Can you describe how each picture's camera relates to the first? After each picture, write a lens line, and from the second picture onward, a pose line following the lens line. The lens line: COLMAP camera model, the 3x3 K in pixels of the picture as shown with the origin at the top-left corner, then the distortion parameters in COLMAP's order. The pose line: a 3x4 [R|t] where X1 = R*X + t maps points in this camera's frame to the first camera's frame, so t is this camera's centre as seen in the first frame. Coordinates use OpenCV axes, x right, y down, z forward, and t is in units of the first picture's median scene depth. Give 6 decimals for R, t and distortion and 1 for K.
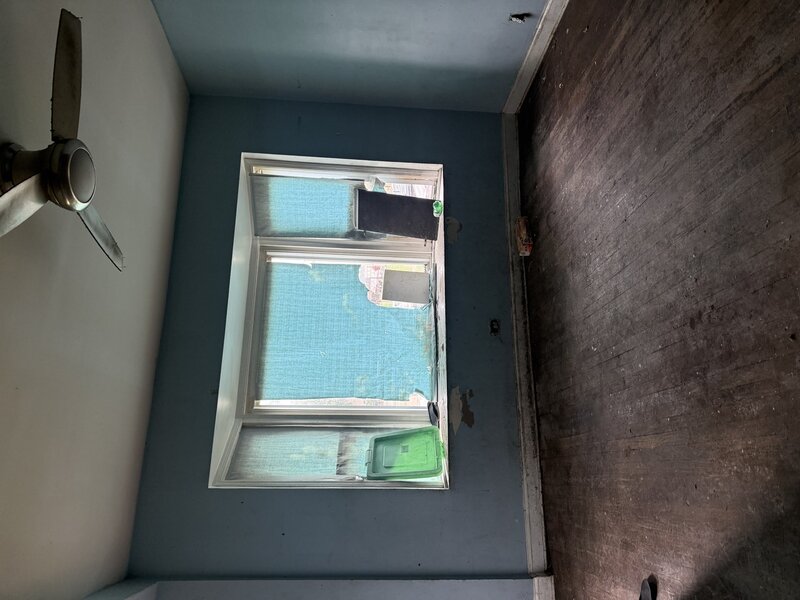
lens RADIAL K [[551.1, 0, 400.0], [0, 551.1, 300.0], [0, 0, 1]] dist [0.077965, 0.000003]
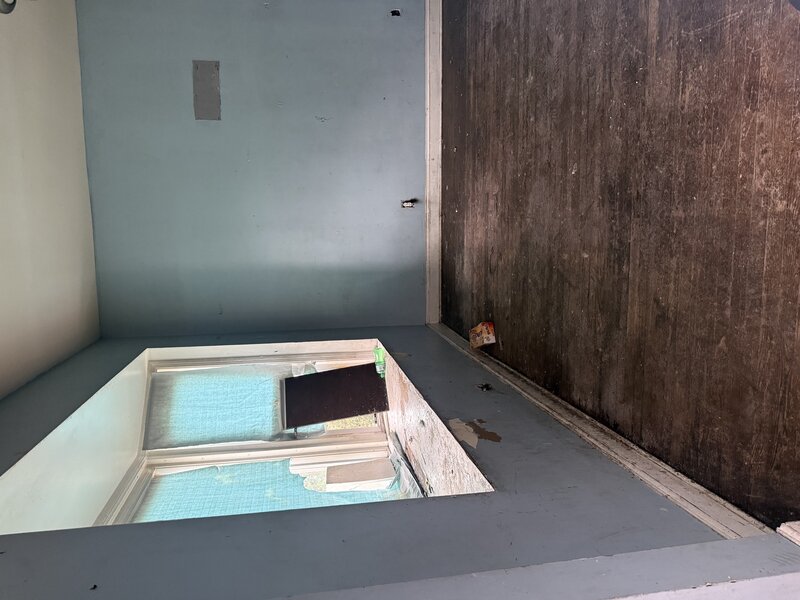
lens RADIAL K [[564.7, 0, 400.0], [0, 564.7, 300.0], [0, 0, 1]] dist [0.024333, -0.000802]
pose [[0.976943, -0.107098, 0.184696, -0.050272], [0.212614, 0.409229, -0.887314, 0.559127], [0.019447, 0.906124, 0.422564, 0.535712]]
